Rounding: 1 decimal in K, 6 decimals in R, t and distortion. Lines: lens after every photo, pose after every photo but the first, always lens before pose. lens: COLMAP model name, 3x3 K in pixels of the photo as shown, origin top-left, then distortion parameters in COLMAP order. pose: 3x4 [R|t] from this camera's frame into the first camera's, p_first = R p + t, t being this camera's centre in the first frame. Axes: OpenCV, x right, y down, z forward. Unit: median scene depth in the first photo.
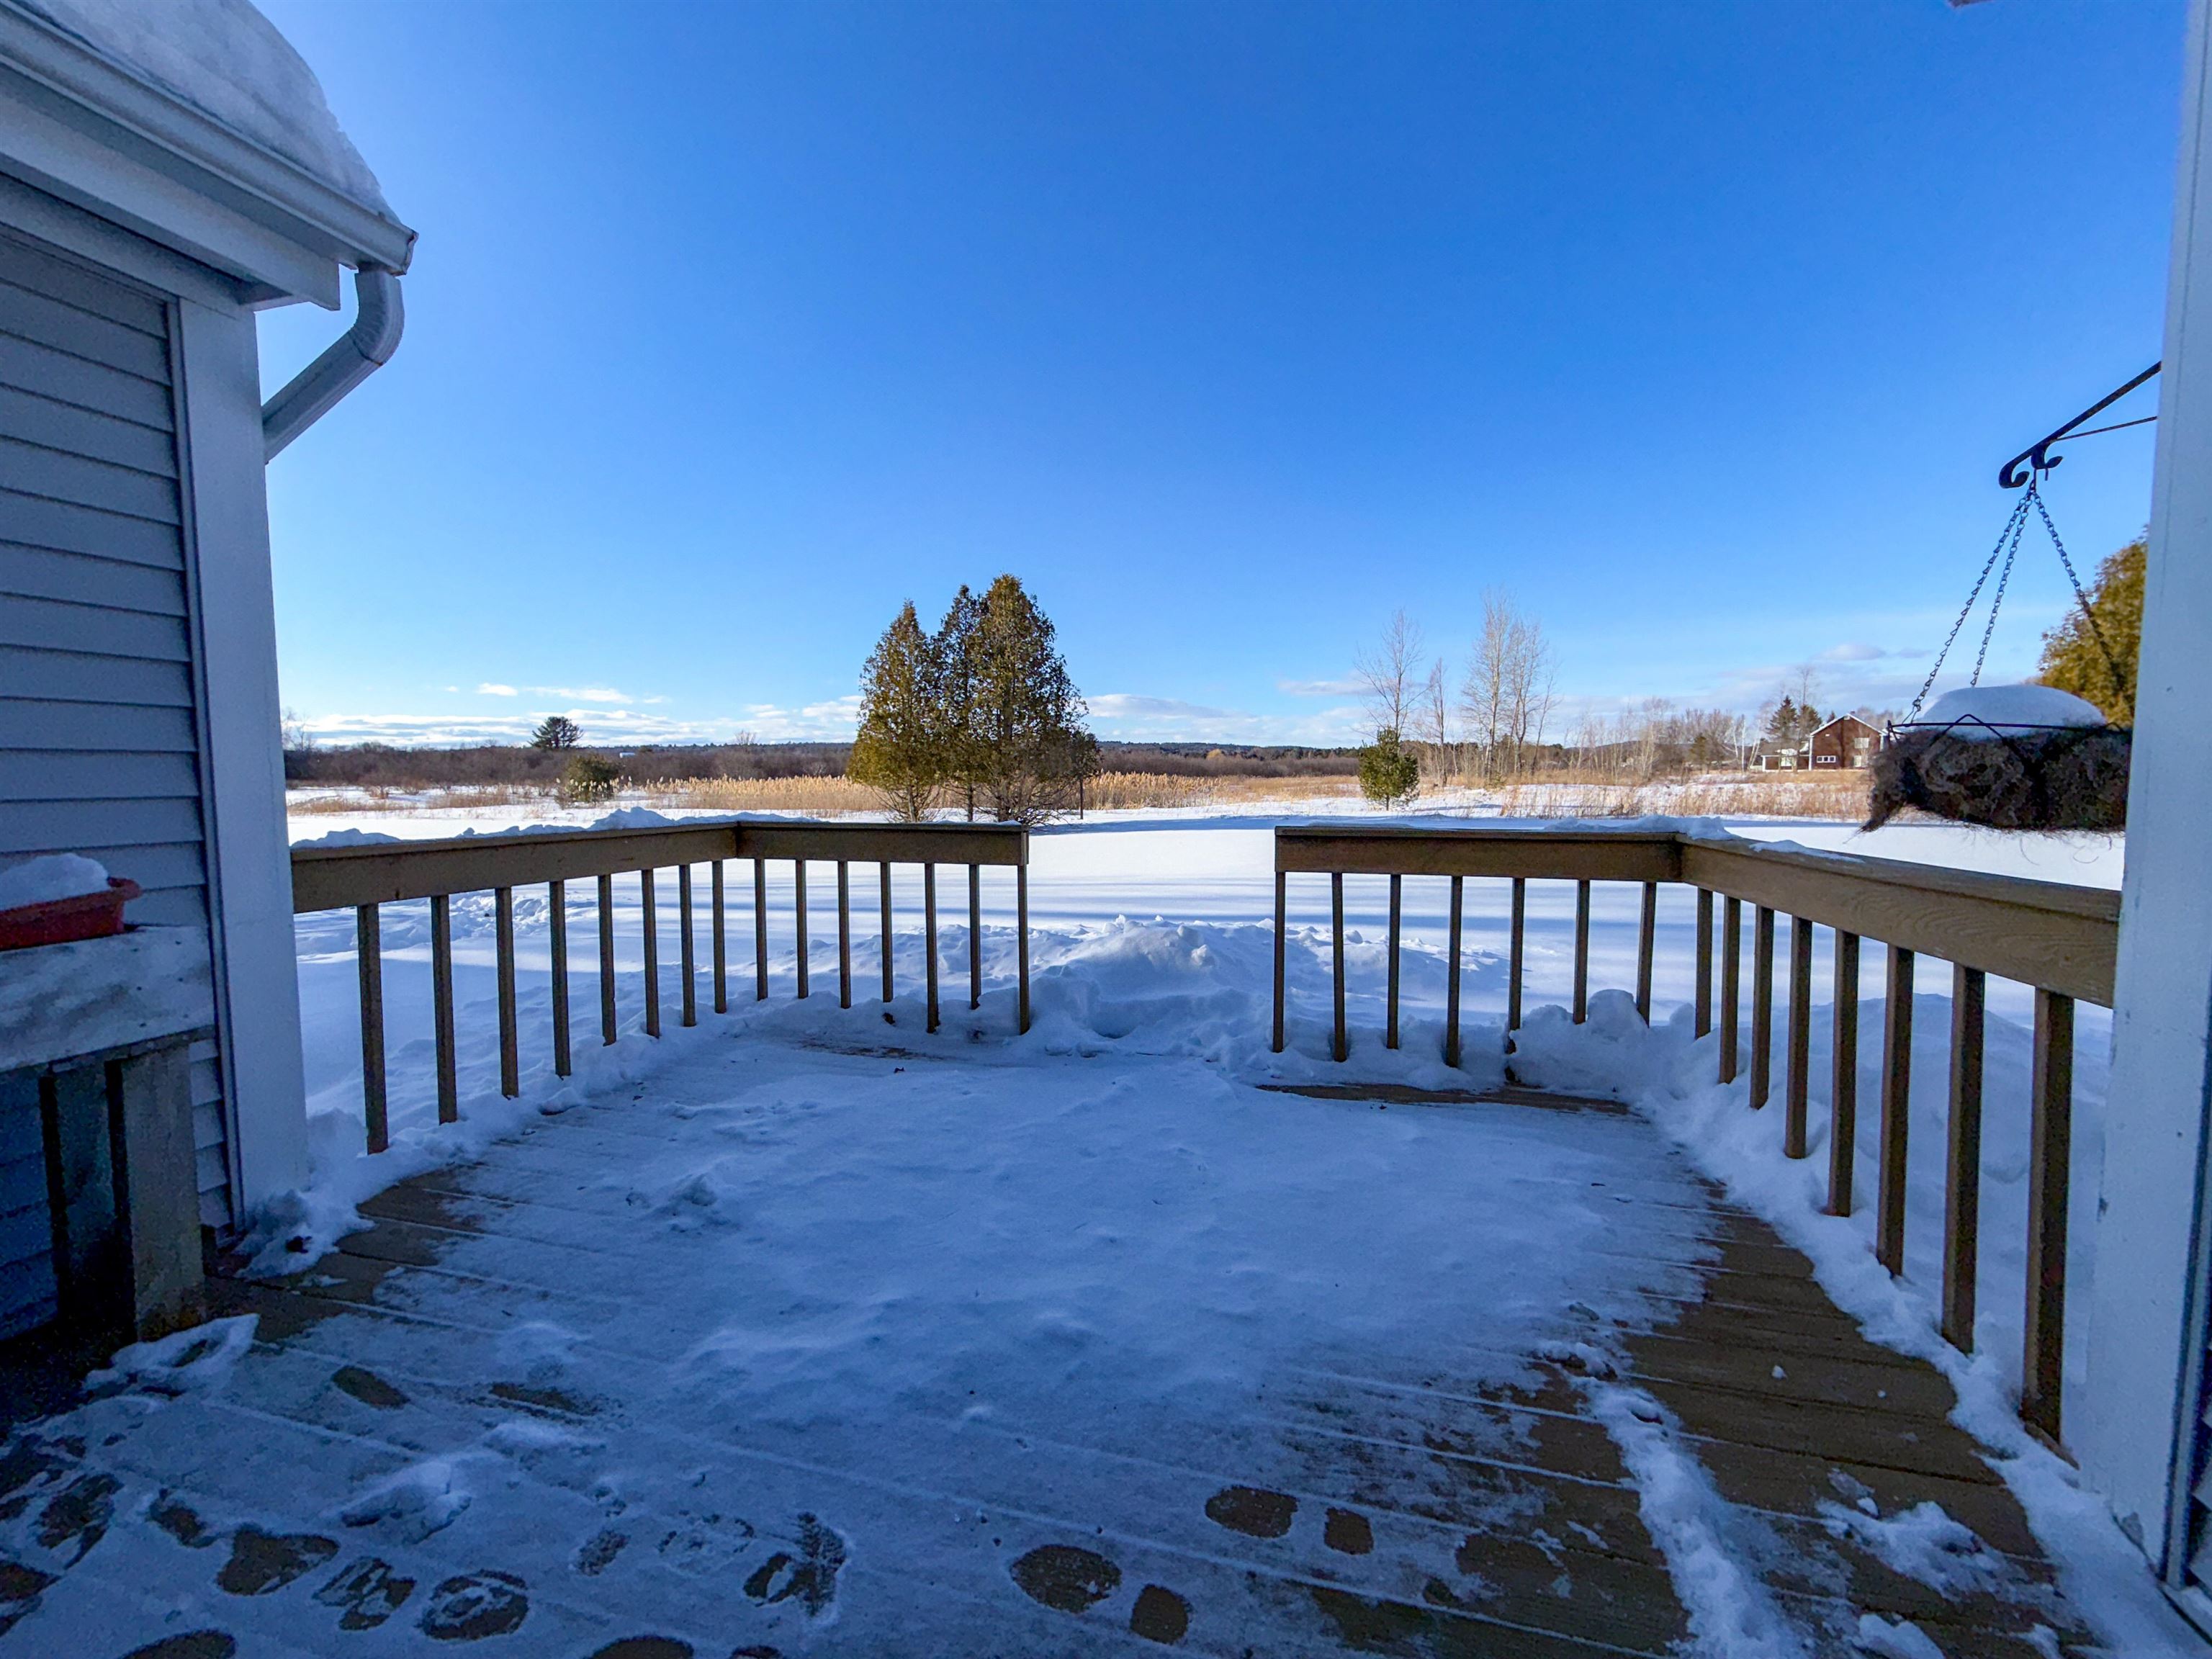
lens RADIAL K [[879.0, 0, 1097.3], [0, 879.0, 830.4], [0, 0, 1]] dist [0.018659, -0.000019]
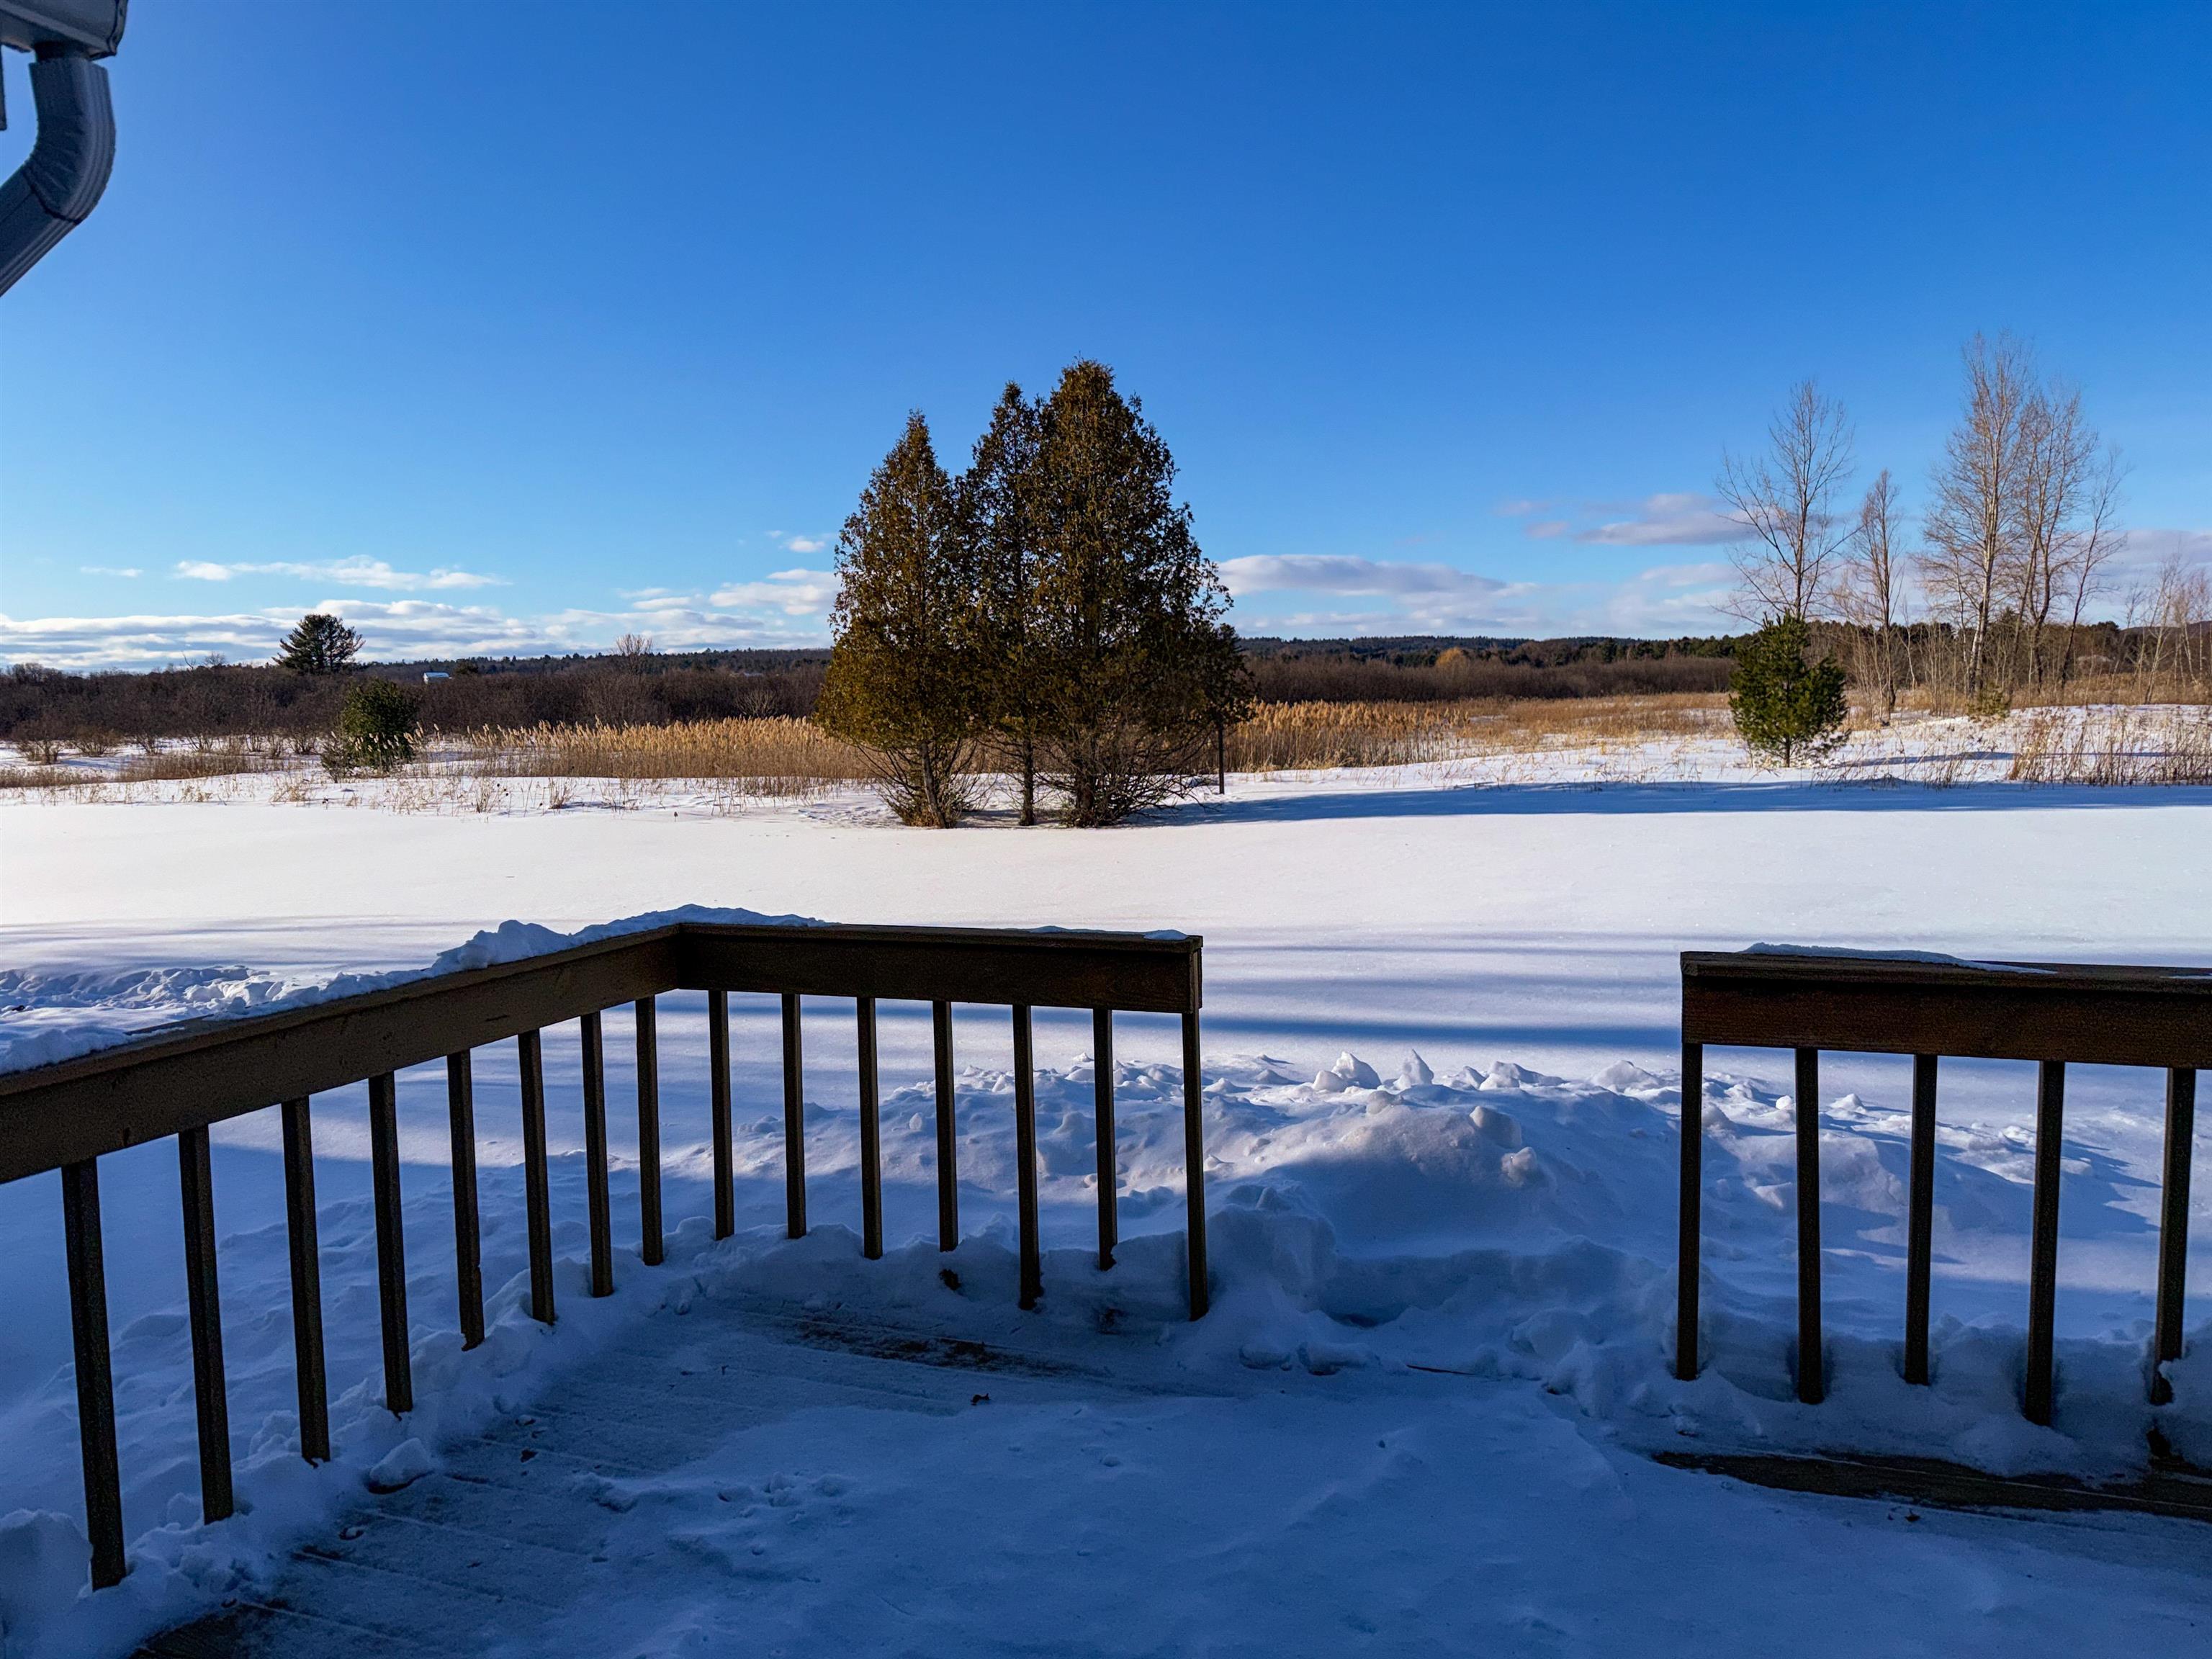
lens RADIAL K [[1531.7, 0, 1108.1], [0, 1531.7, 838.5], [0, 0, 1]] dist [0.092261, -0.103352]
pose [[0.996662, -0.011785, -0.080780, -0.055516], [0.014850, 0.999188, 0.037456, -0.100331], [0.080273, -0.038531, 0.996028, 0.047155]]
